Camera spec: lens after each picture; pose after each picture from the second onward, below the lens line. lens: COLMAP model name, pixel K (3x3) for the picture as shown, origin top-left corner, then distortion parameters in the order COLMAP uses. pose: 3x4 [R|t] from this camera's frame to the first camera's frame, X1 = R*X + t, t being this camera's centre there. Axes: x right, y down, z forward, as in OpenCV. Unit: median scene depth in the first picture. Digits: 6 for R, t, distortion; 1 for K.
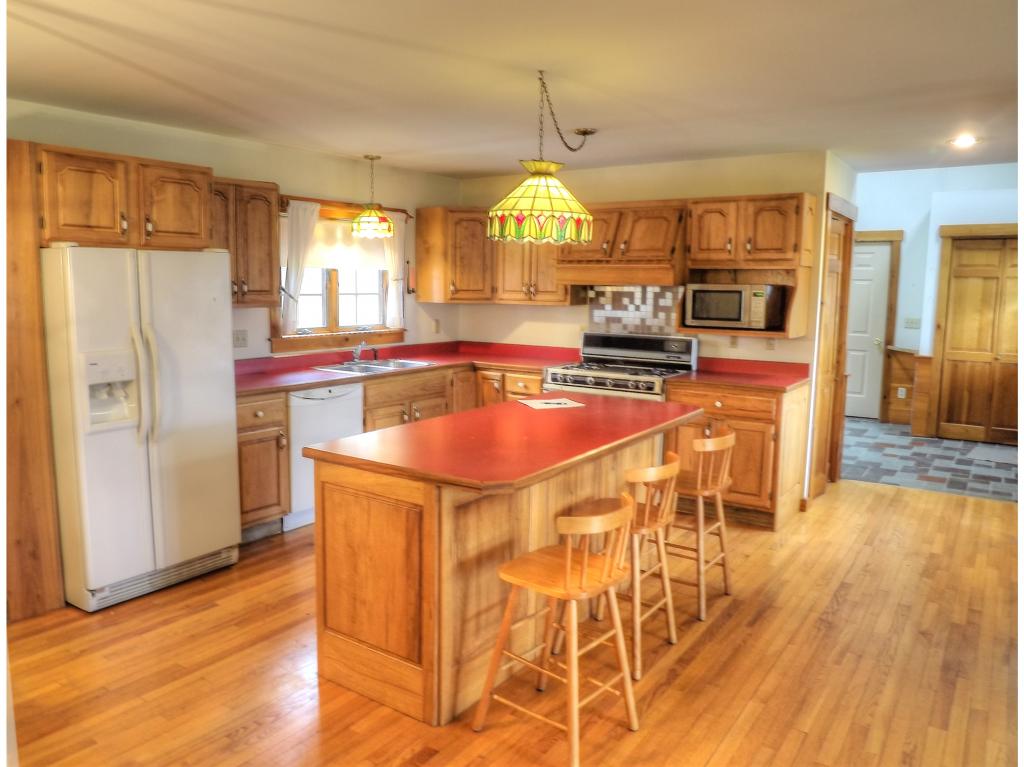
lens RADIAL K [[746.5, 0, 511.1], [0, 746.5, 377.2], [0, 0, 1]] dist [-0.054374, 0.010829]
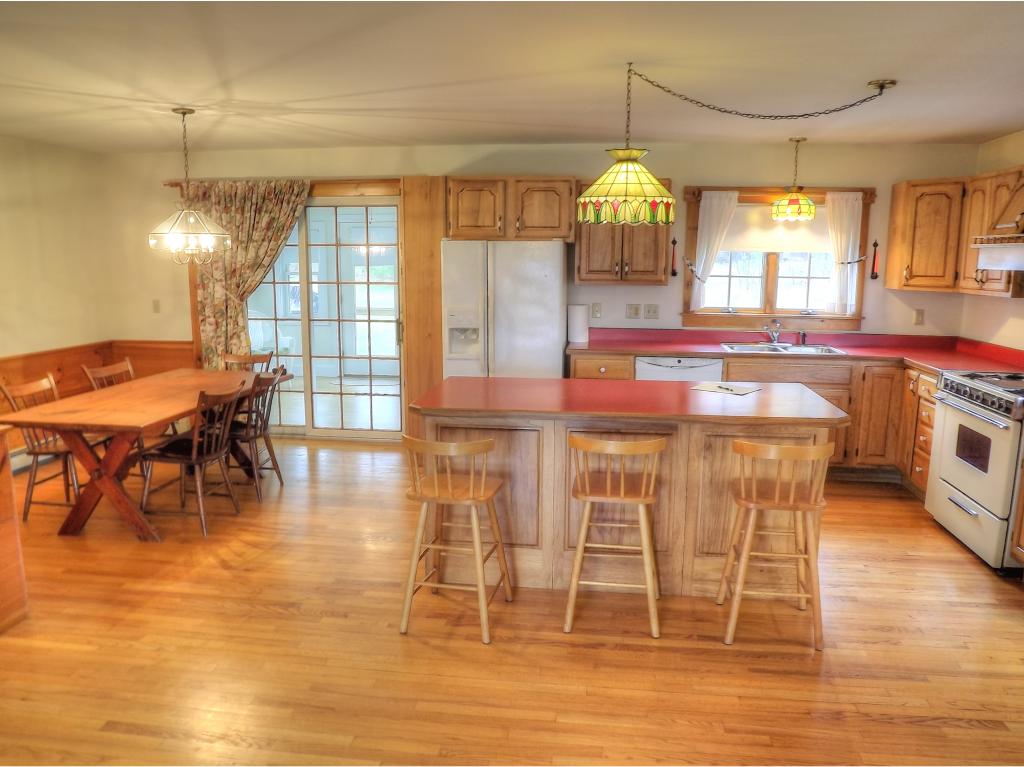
lens RADIAL K [[746.5, 0, 514.3], [0, 746.5, 389.3], [0, 0, 1]] dist [-0.054374, 0.010829]
pose [[0.472678, 0.142996, -0.869556, 0.570474], [-0.113437, 0.988411, 0.100879, -0.022815], [0.873904, 0.050957, 0.483421, 0.218960]]
